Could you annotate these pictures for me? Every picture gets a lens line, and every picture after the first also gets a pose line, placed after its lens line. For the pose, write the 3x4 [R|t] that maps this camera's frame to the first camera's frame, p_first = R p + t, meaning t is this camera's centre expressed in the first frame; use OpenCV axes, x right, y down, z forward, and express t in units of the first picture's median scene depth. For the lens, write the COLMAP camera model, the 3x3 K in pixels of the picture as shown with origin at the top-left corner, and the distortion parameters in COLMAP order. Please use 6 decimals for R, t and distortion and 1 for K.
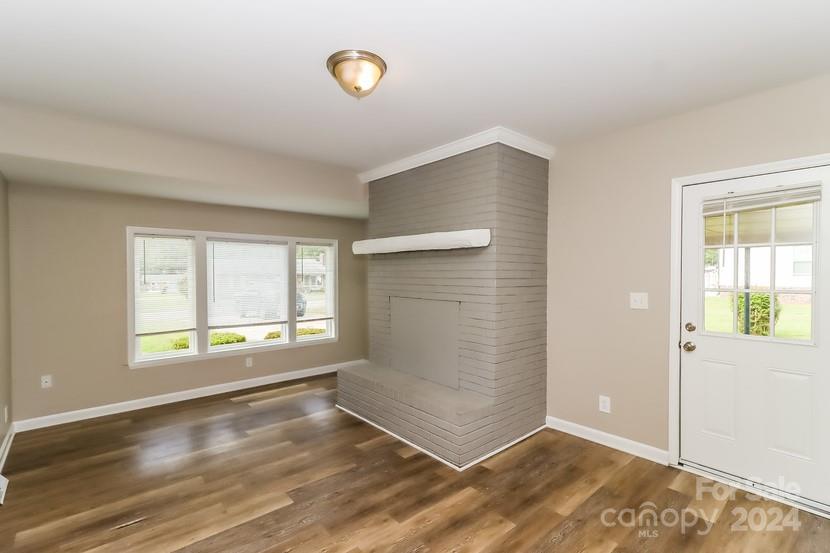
lens RADIAL K [[395.6, 0, 410.6], [0, 395.6, 273.6], [0, 0, 1]] dist [0.014317, -0.000584]
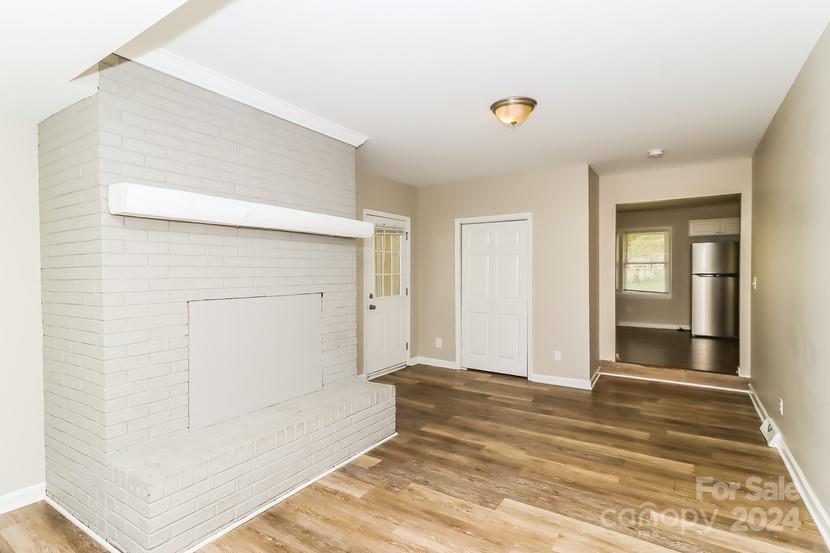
lens RADIAL K [[414.6, 0, 411.8], [0, 414.6, 274.4], [0, 0, 1]] dist [-0.003318, -0.000886]
pose [[-0.288185, -0.001834, 0.957573, -1.112856], [0.015780, 0.999853, 0.006664, 0.042514], [-0.957445, 0.017031, -0.288114, 1.424597]]
